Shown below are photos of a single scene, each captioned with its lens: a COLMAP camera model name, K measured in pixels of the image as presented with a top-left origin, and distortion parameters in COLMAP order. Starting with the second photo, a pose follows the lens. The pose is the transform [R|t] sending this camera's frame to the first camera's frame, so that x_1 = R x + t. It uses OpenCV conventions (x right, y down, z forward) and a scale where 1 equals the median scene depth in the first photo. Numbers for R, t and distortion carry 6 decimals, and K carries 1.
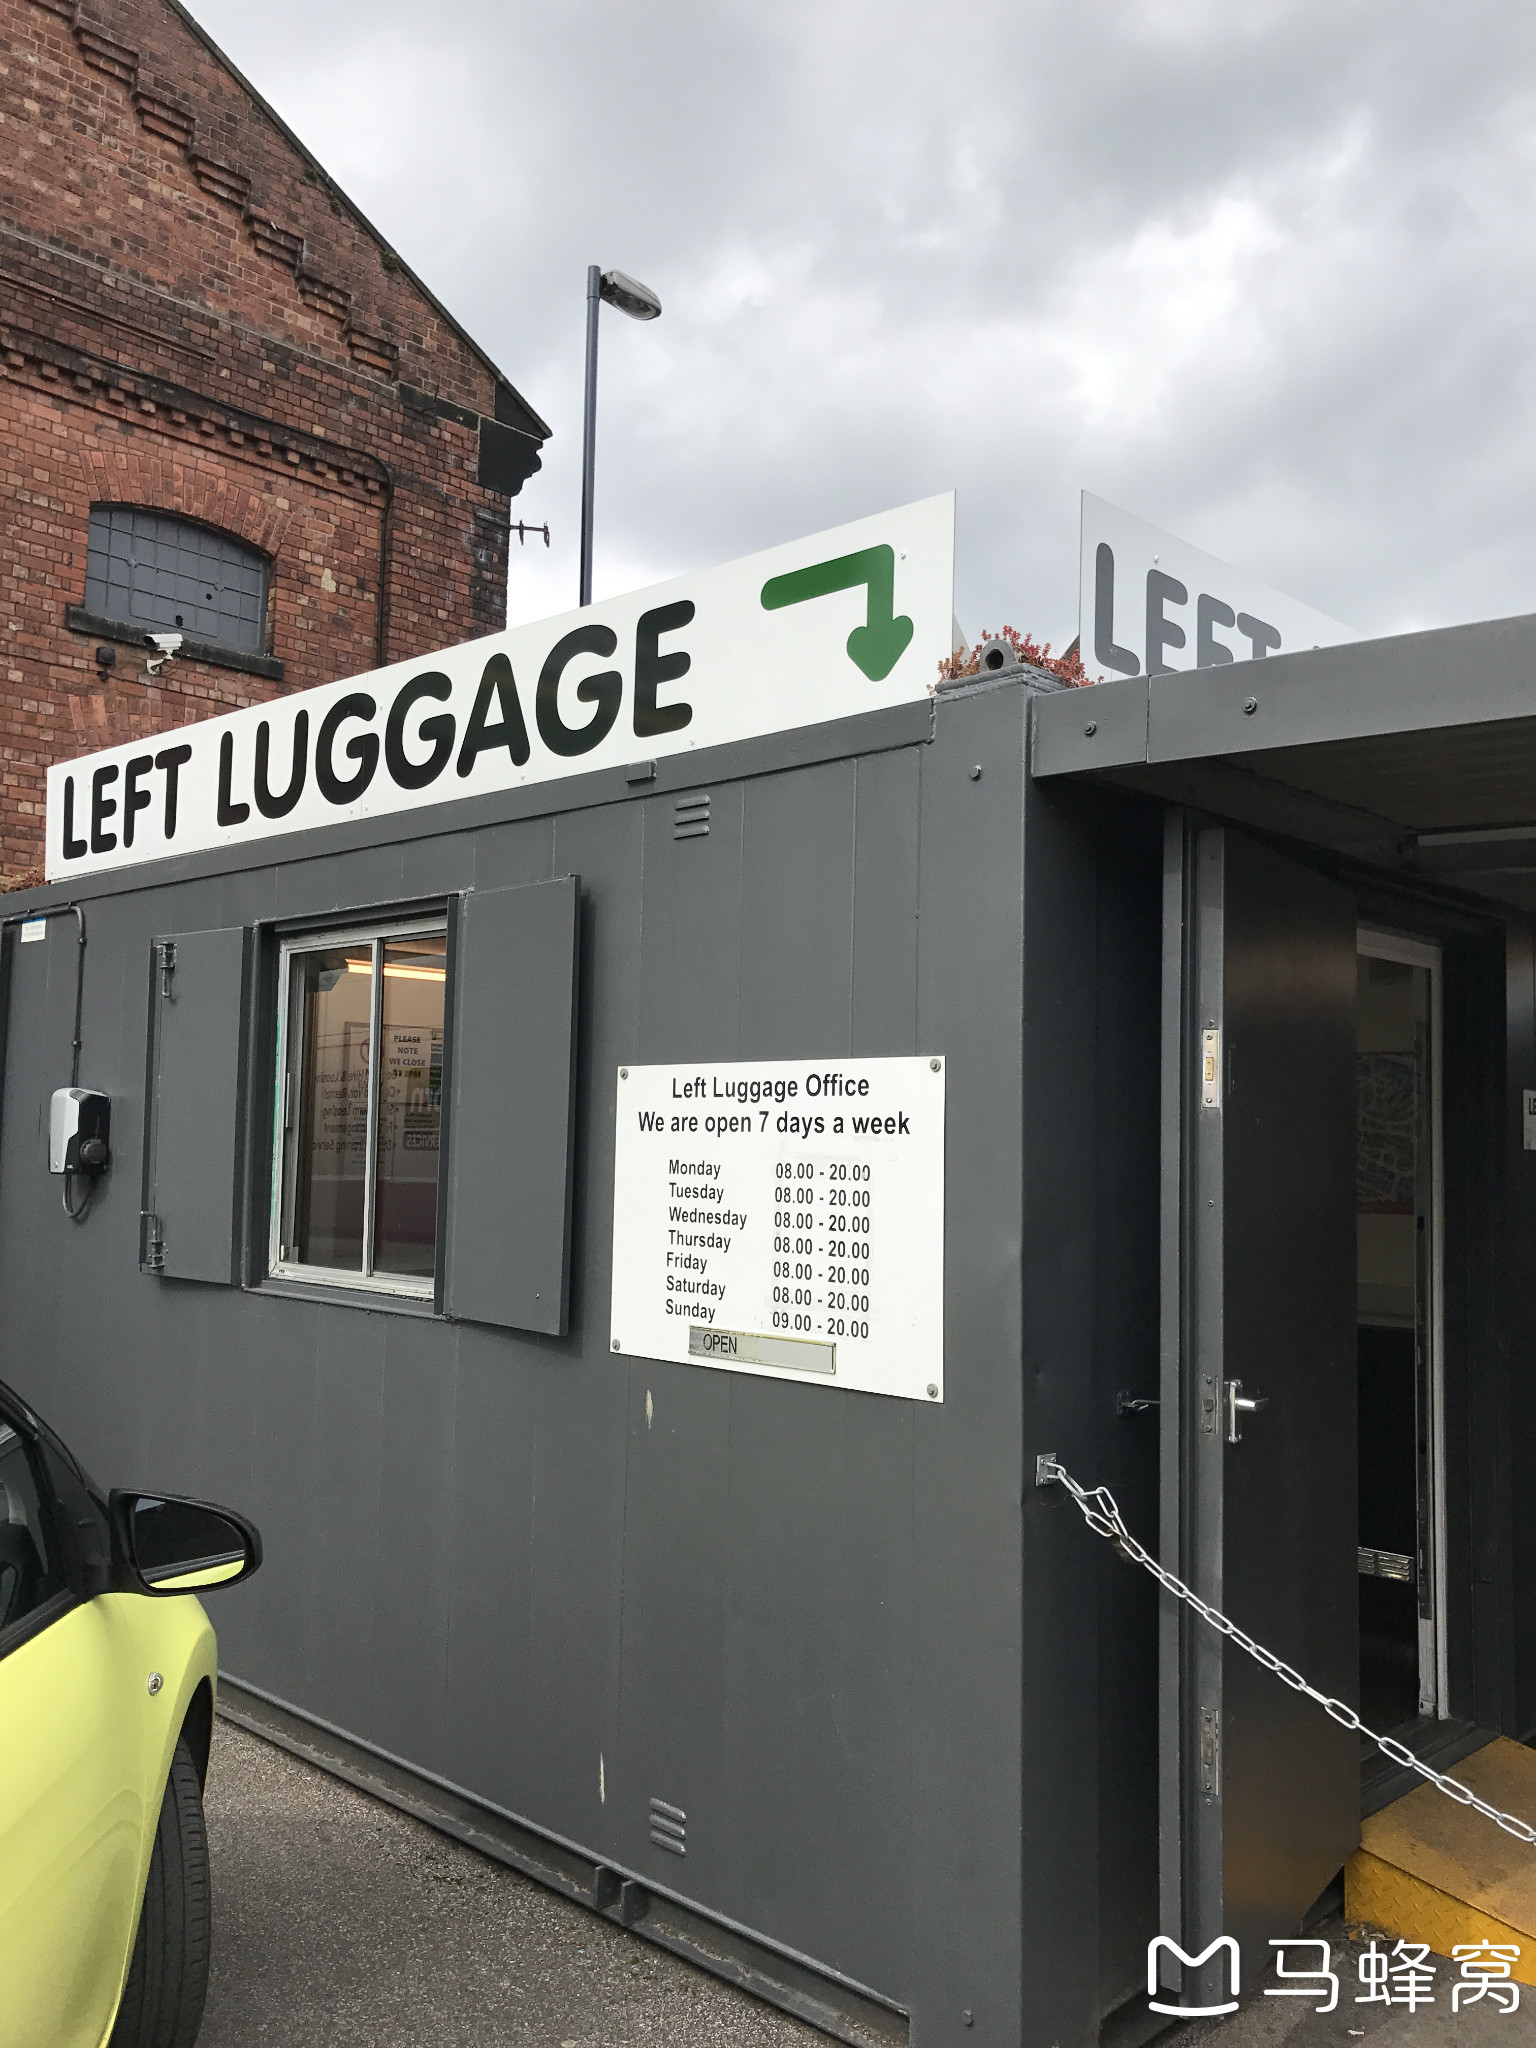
lens RADIAL K [[1641.0, 0, 772.4], [0, 1641.0, 1017.9], [0, 0, 1]] dist [0.009316, -0.000455]
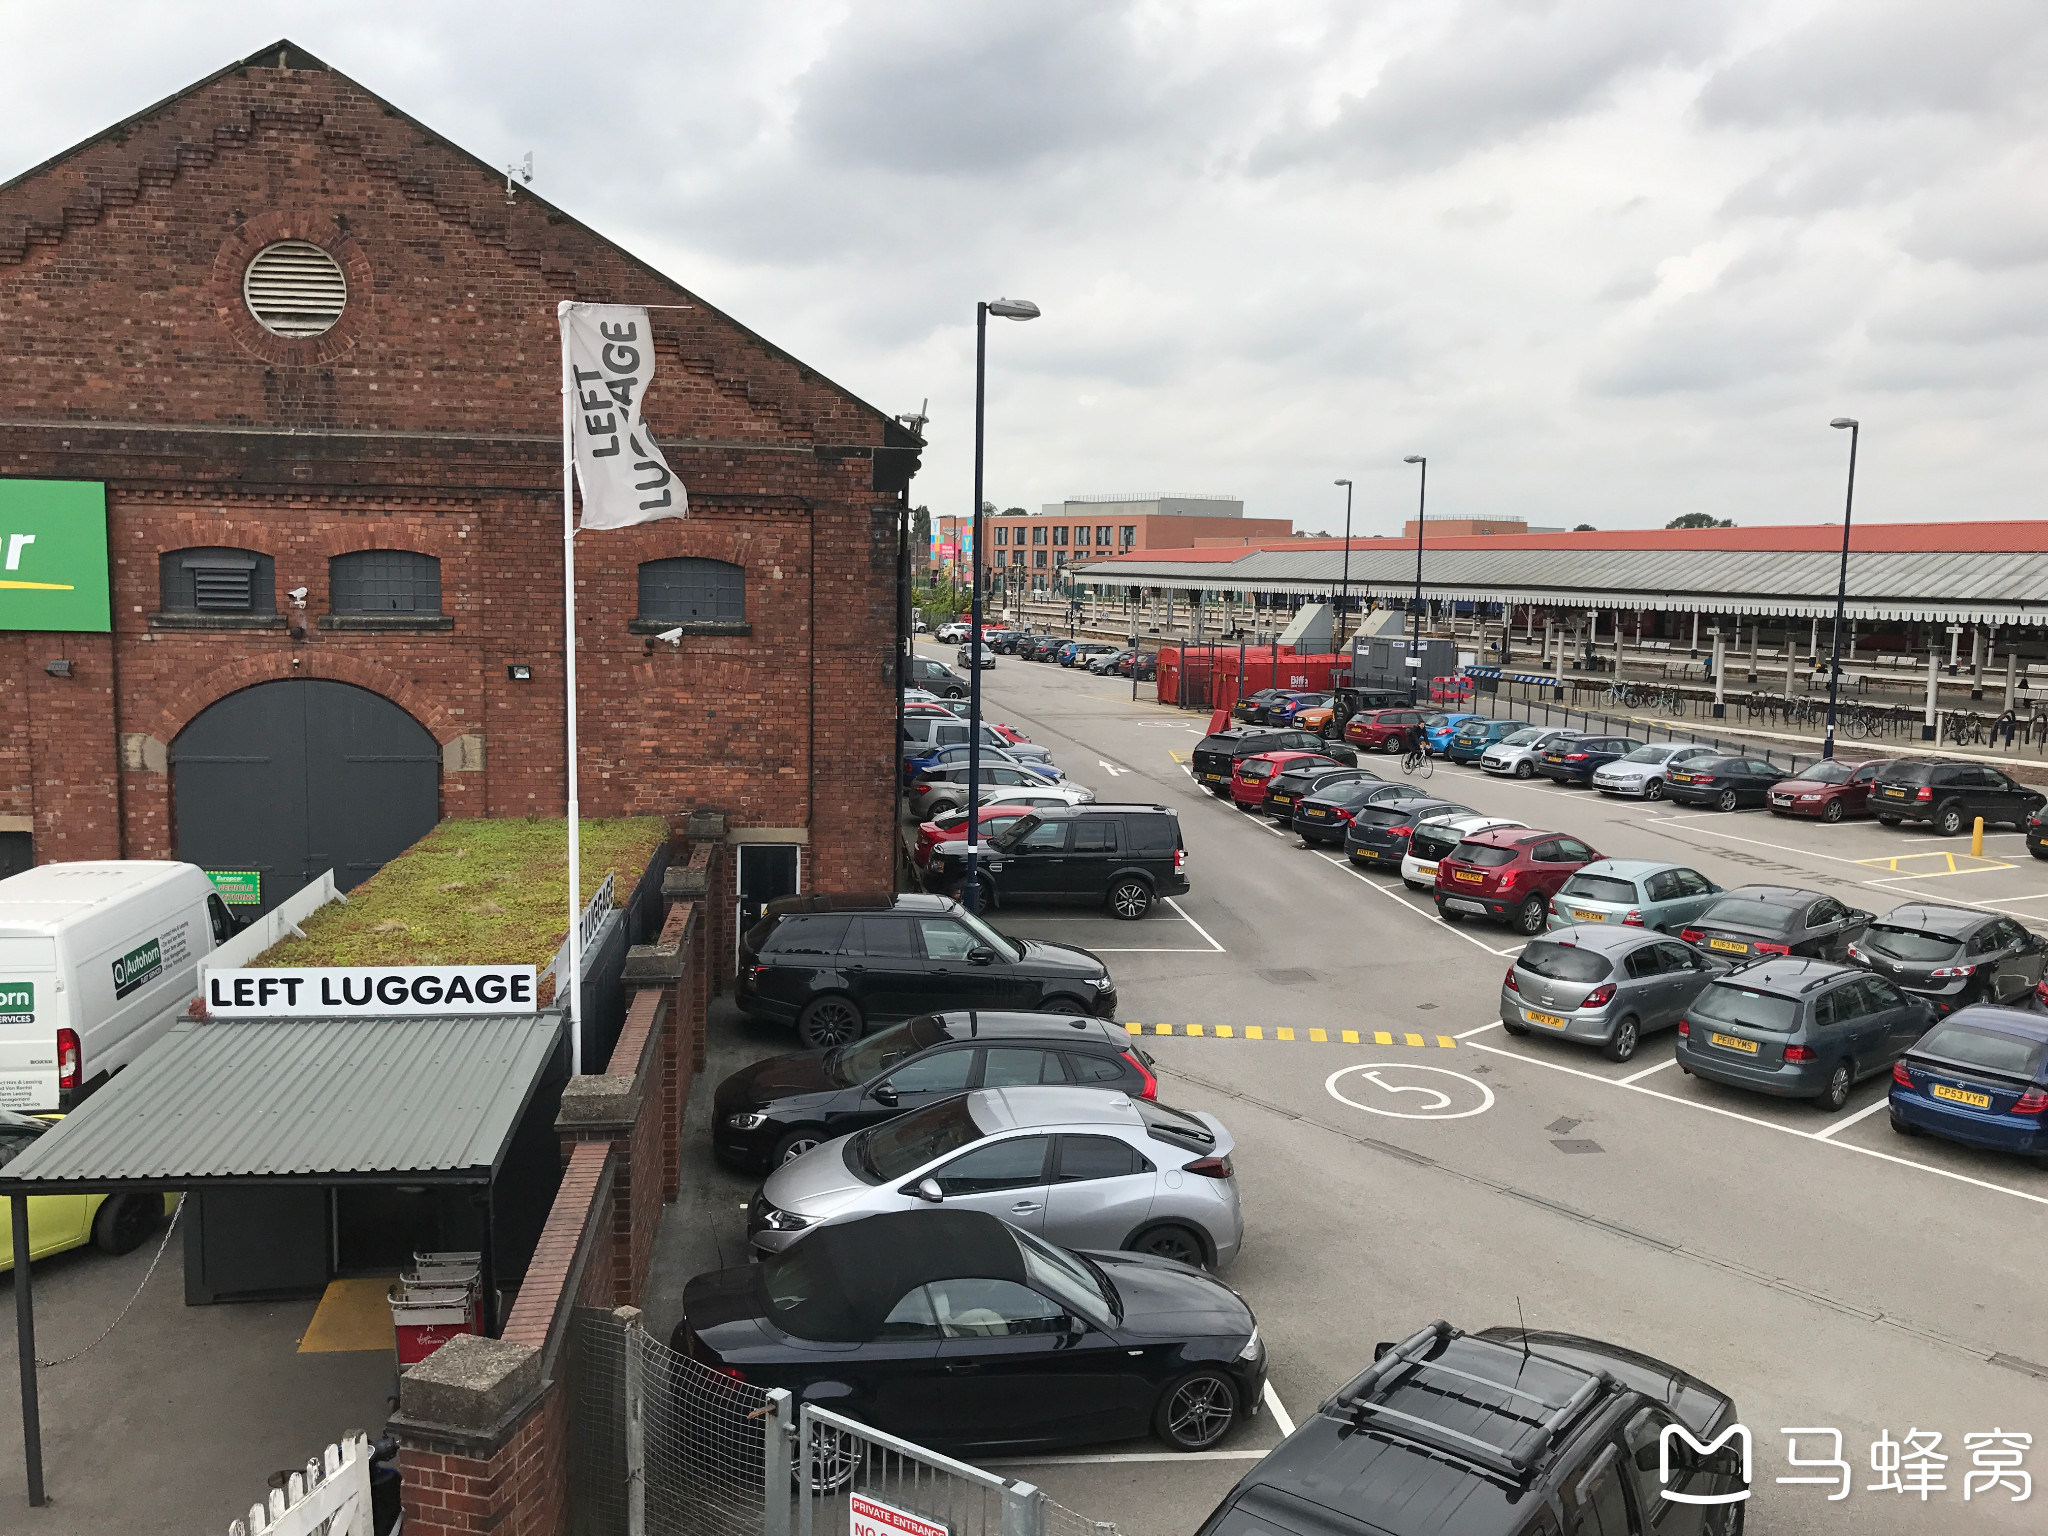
lens RADIAL K [[1641.0, 0, 1018.1], [0, 1641.0, 779.2], [0, 0, 1]] dist [0.009316, -0.000455]
pose [[0.772023, 0.084282, -0.629981, 1.055431], [0.035617, 0.983875, 0.175275, -0.347021], [0.634596, -0.157755, 0.756573, -0.202904]]
